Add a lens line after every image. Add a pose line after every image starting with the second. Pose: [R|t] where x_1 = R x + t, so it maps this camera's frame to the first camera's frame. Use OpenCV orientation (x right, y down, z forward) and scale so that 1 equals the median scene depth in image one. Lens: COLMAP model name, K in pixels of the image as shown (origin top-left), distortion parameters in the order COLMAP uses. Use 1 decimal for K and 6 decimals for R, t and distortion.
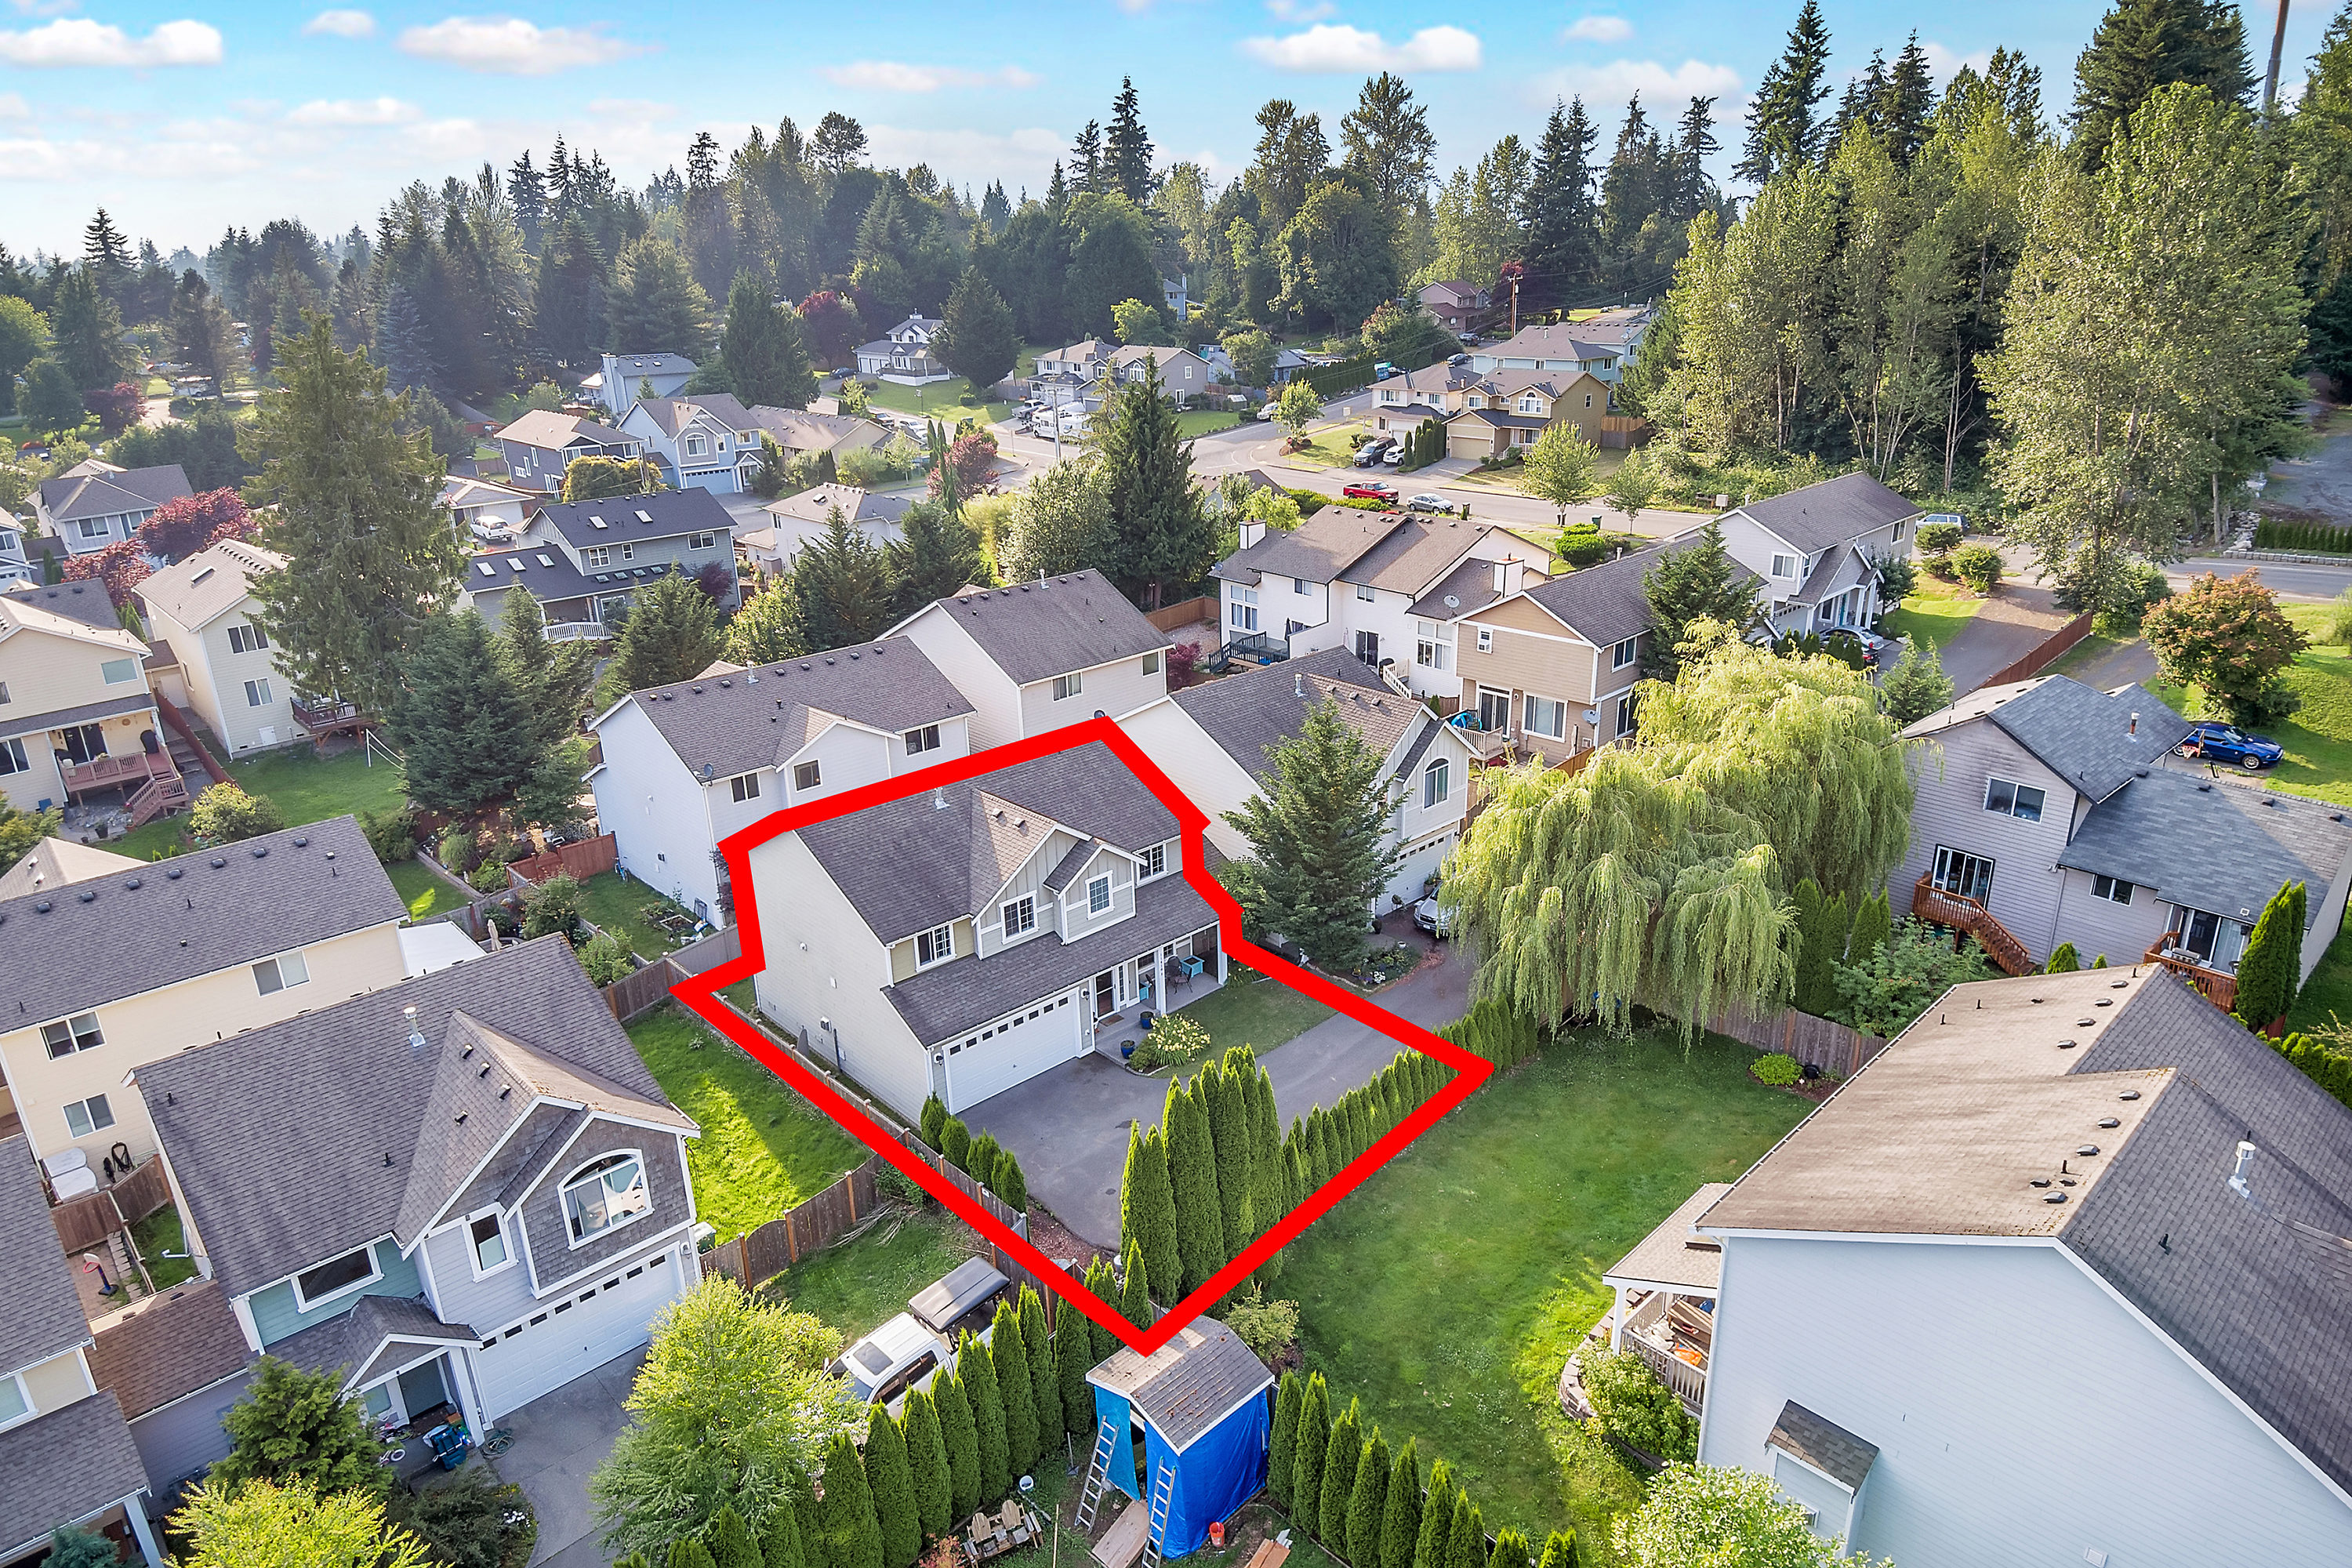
lens RADIAL K [[1460.2, 0, 1195.2], [0, 1460.2, 833.9], [0, 0, 1]] dist [0.078937, -0.109570]
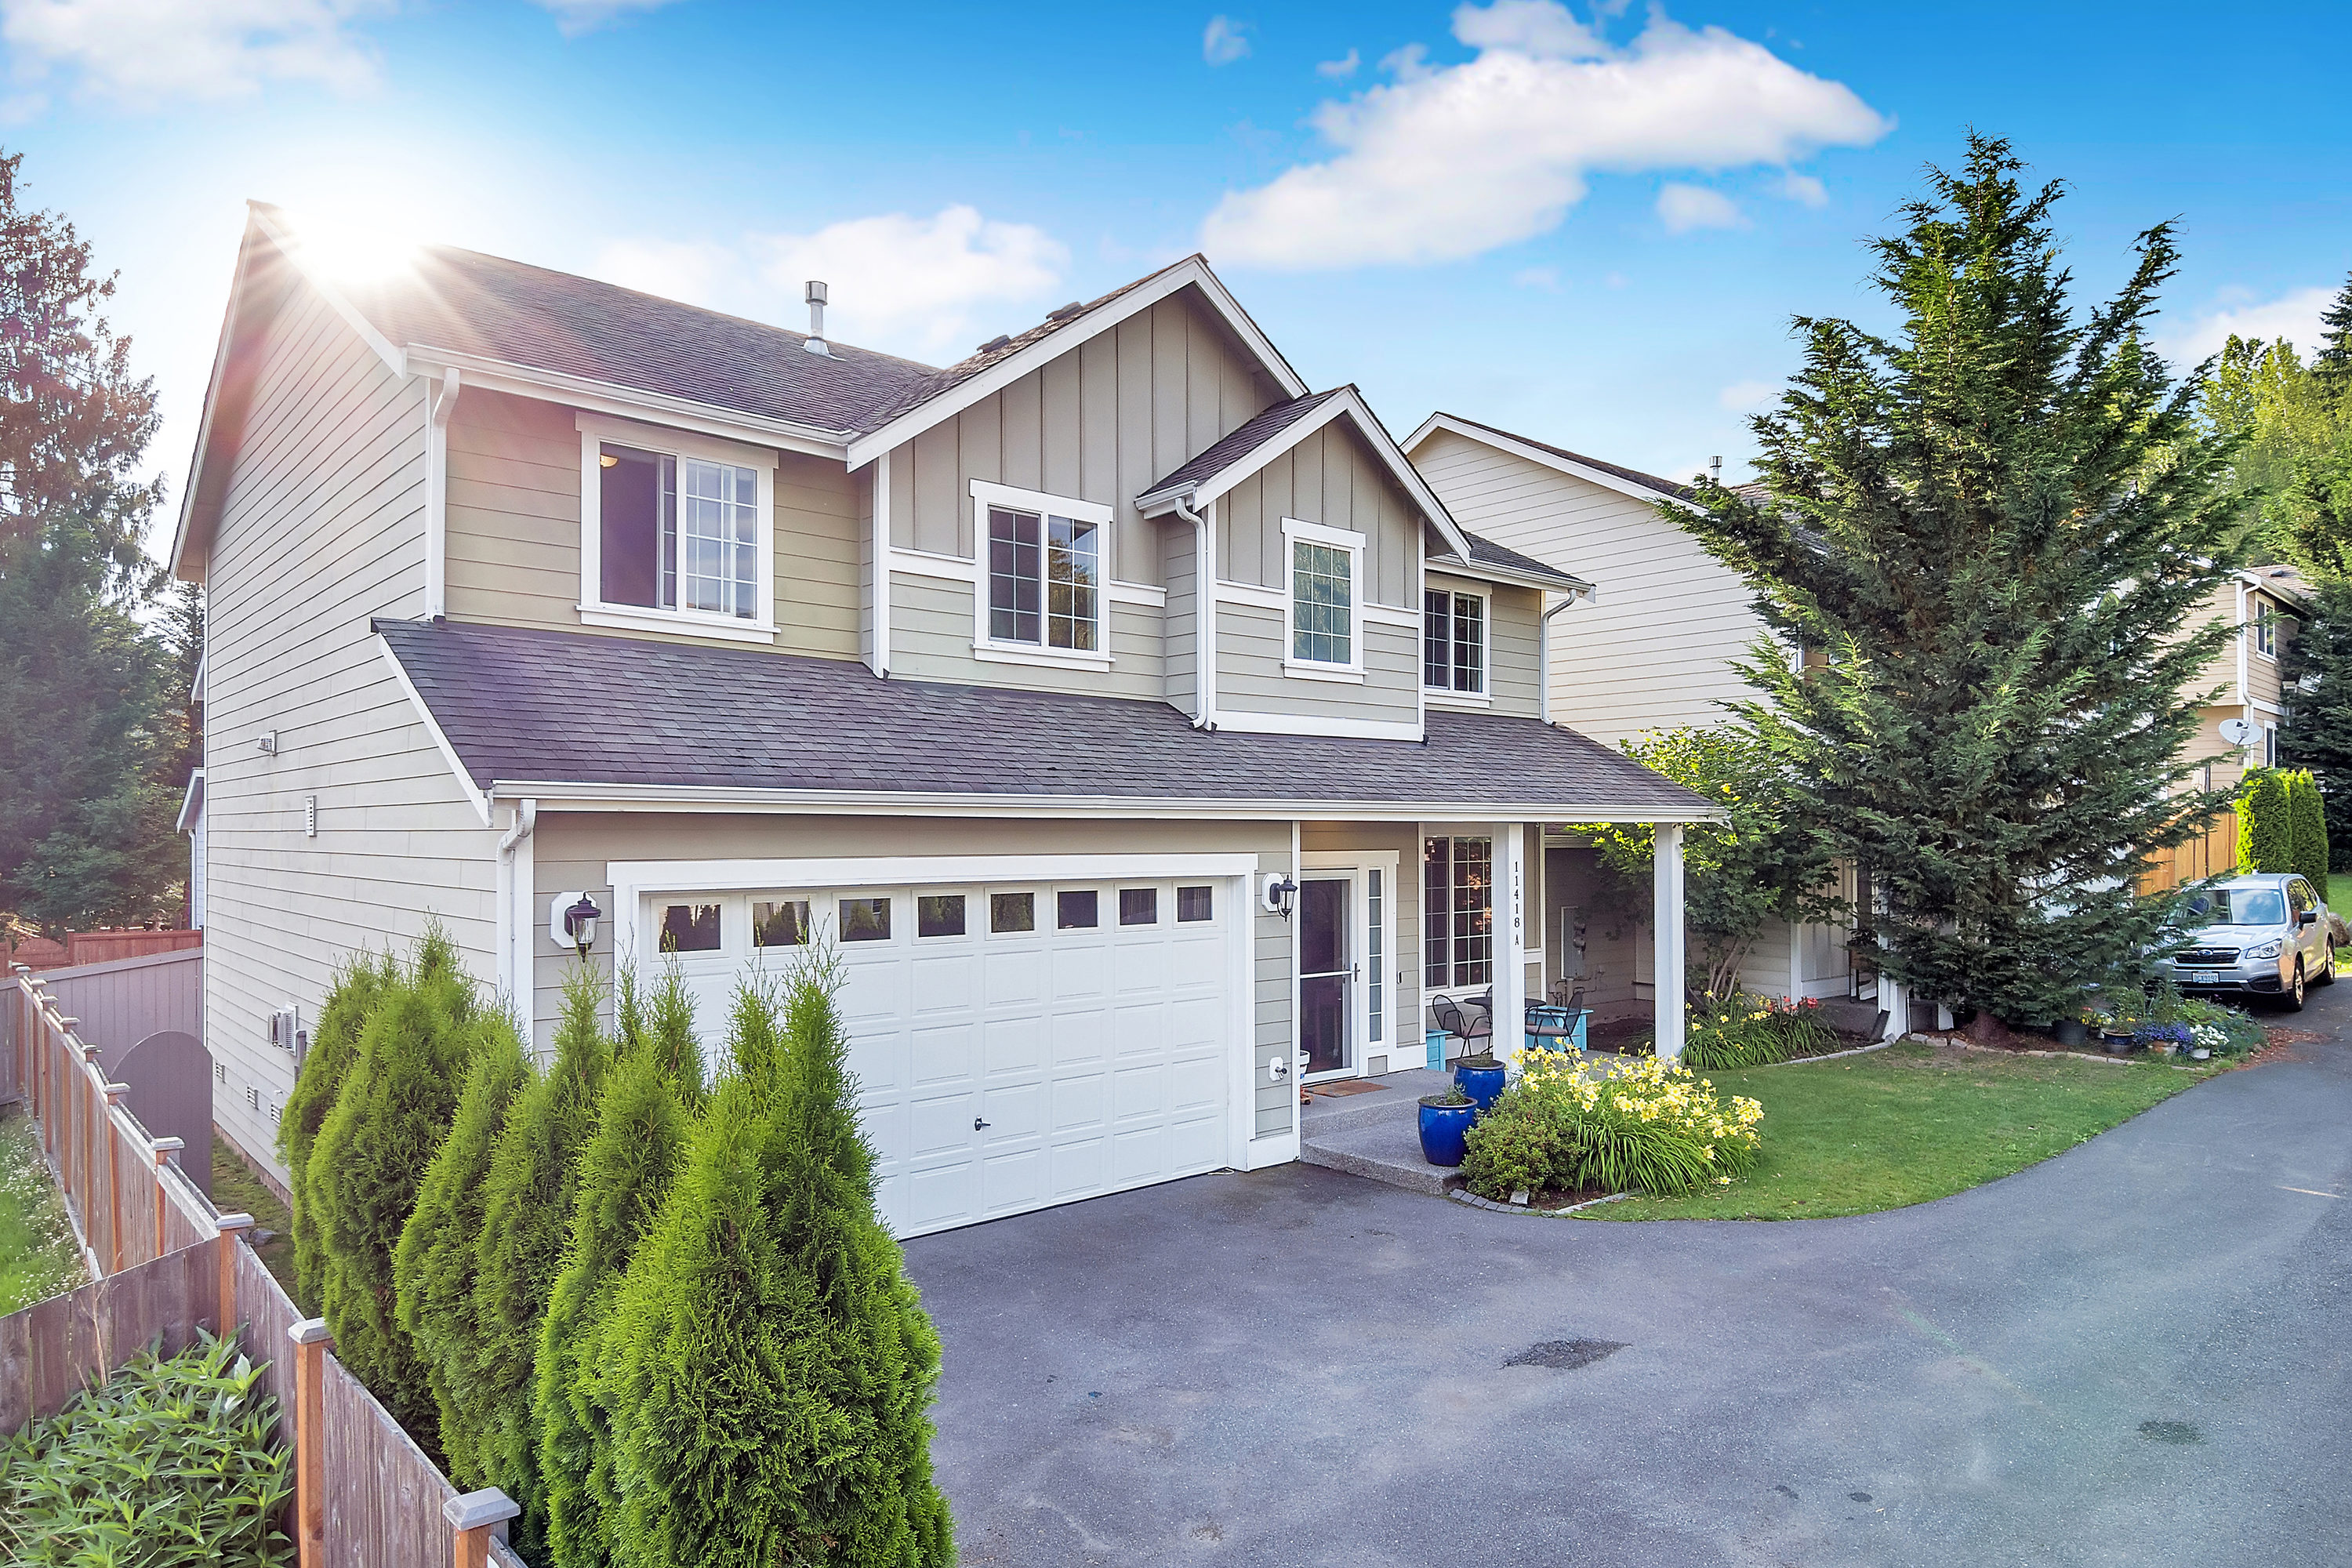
lens RADIAL K [[1460.2, 0, 1195.2], [0, 1460.2, 833.9], [0, 0, 1]] dist [0.078937, -0.109570]
pose [[0.999498, 0.026250, -0.017758, -0.060534], [-0.031034, 0.924309, -0.380380, 0.139926], [0.006429, 0.380740, 0.924660, 0.536232]]
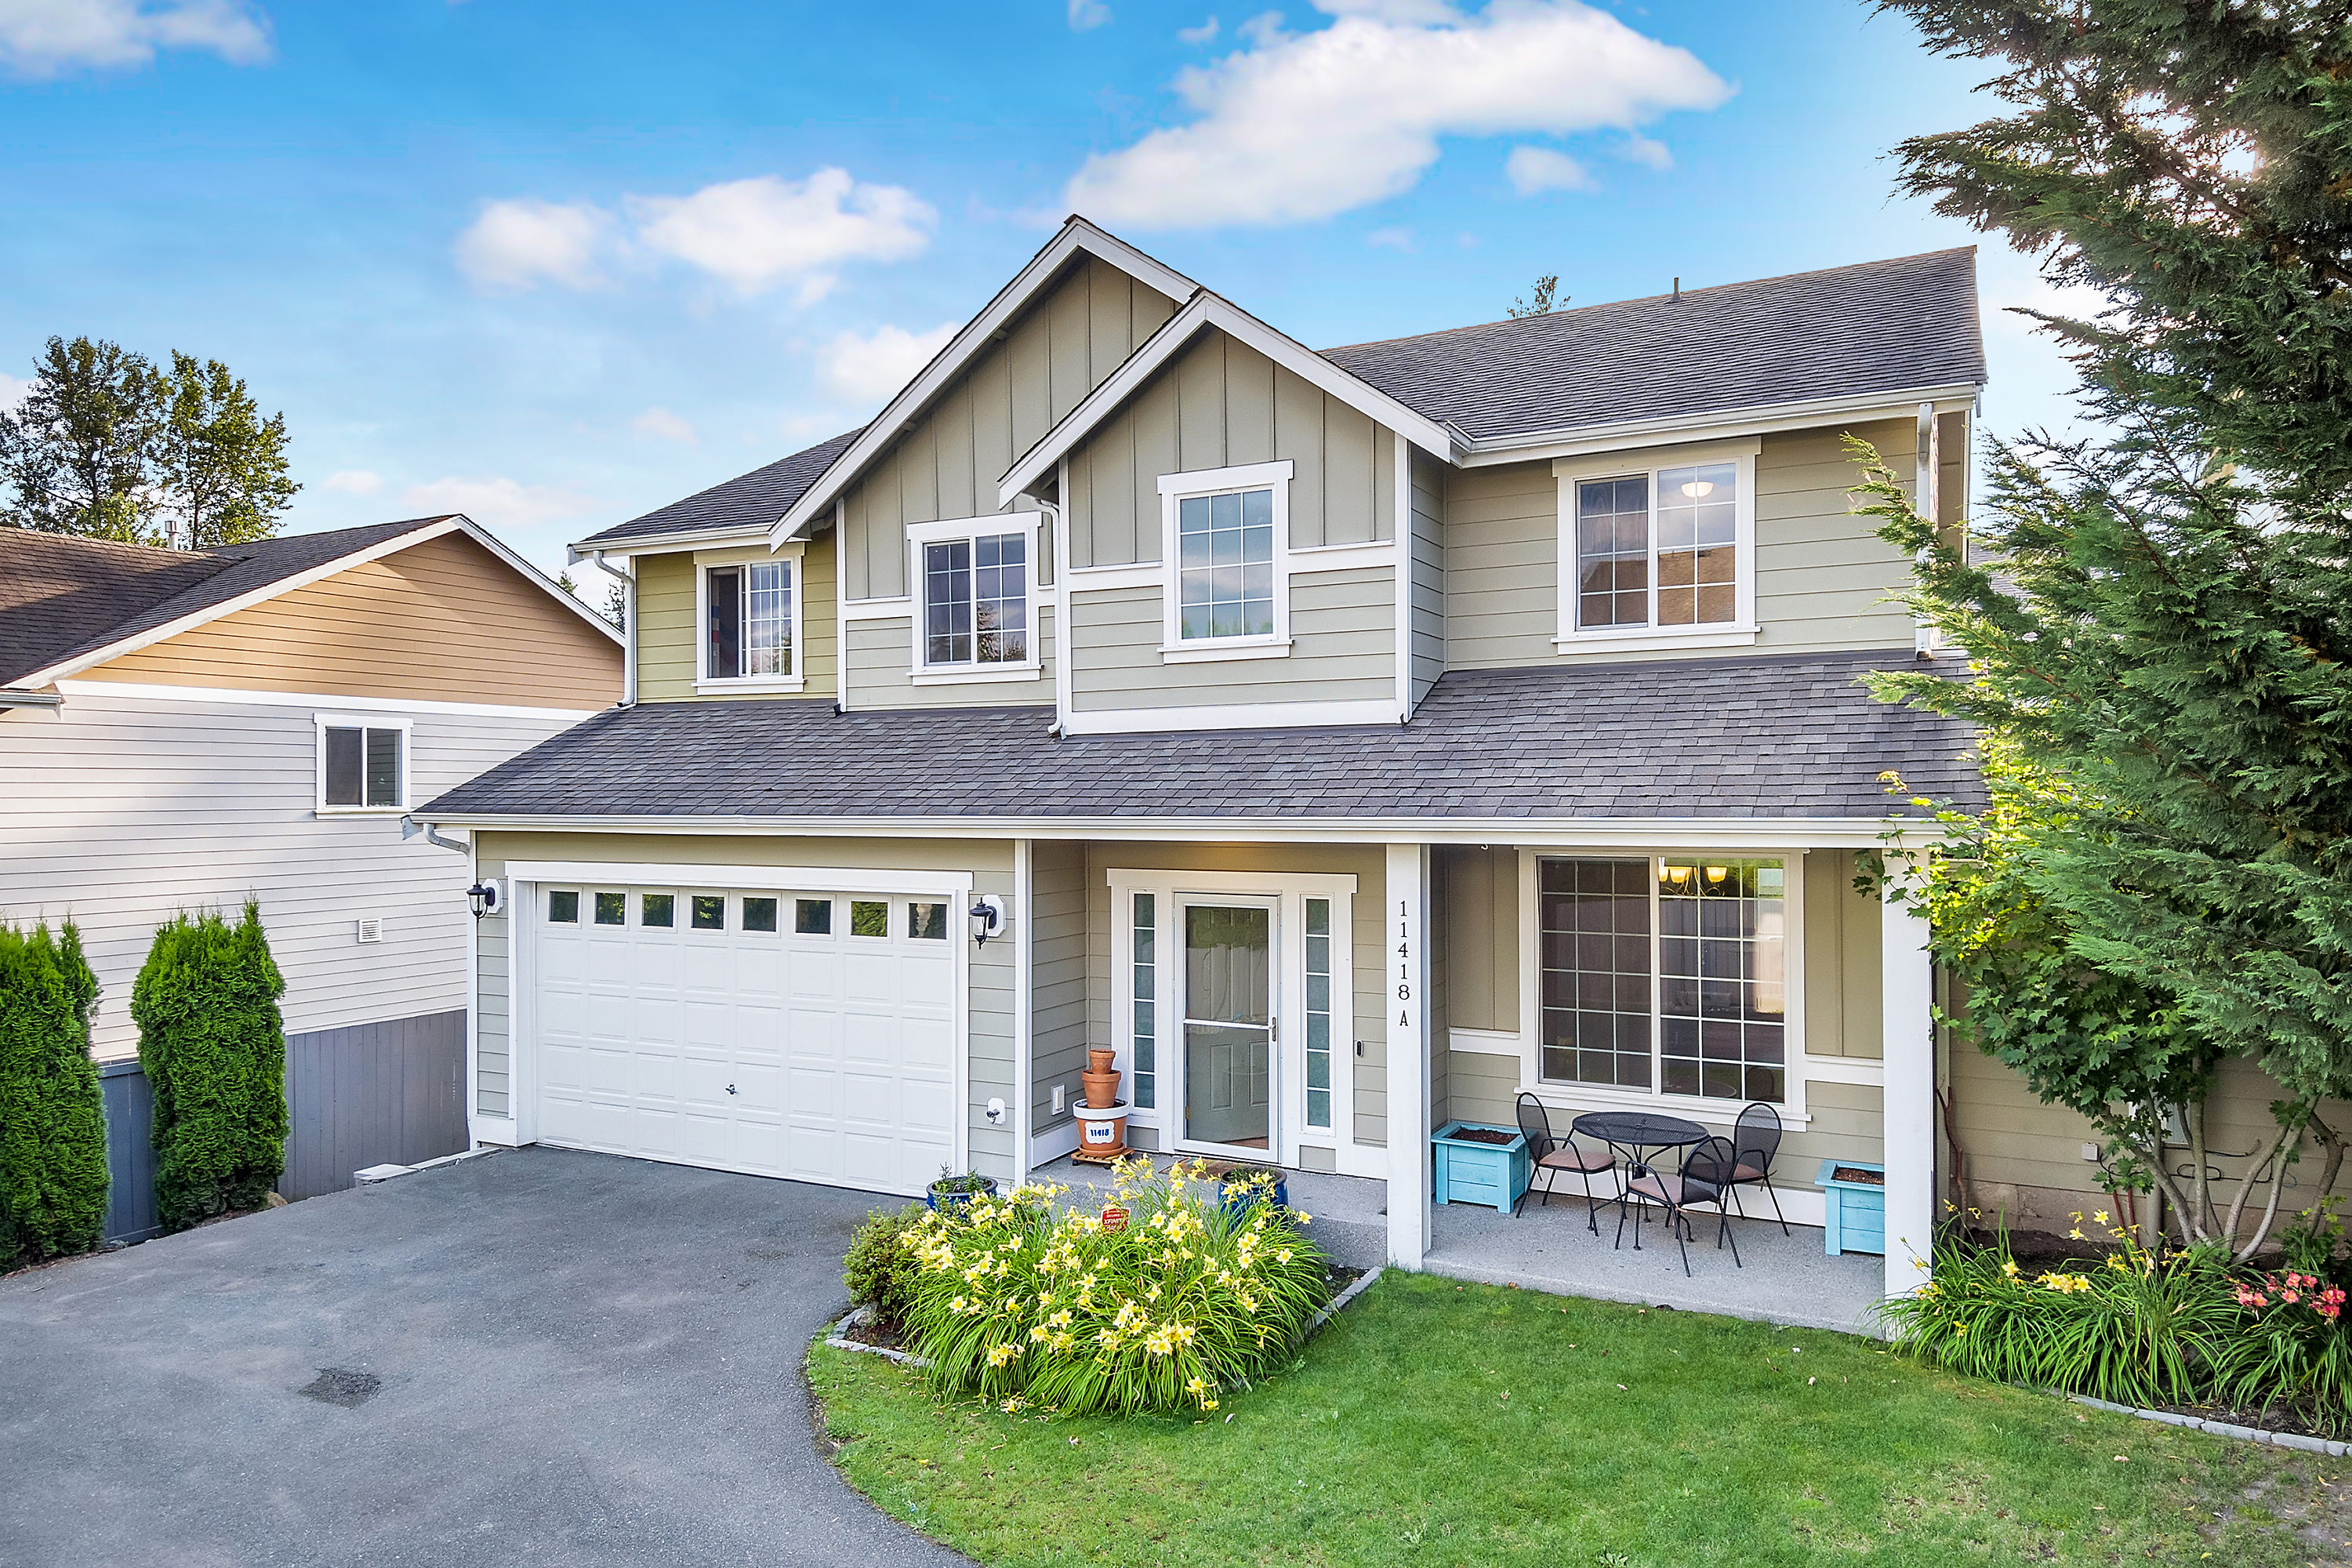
lens RADIAL K [[1439.1, 0, 1222.5], [0, 1439.1, 804.9], [0, 0, 1]] dist [0.075664, -0.095239]
pose [[0.348497, 0.032190, -0.936757, 0.108442], [-0.361064, 0.926893, -0.102474, 0.072584], [0.864975, 0.373942, 0.334643, 0.670818]]
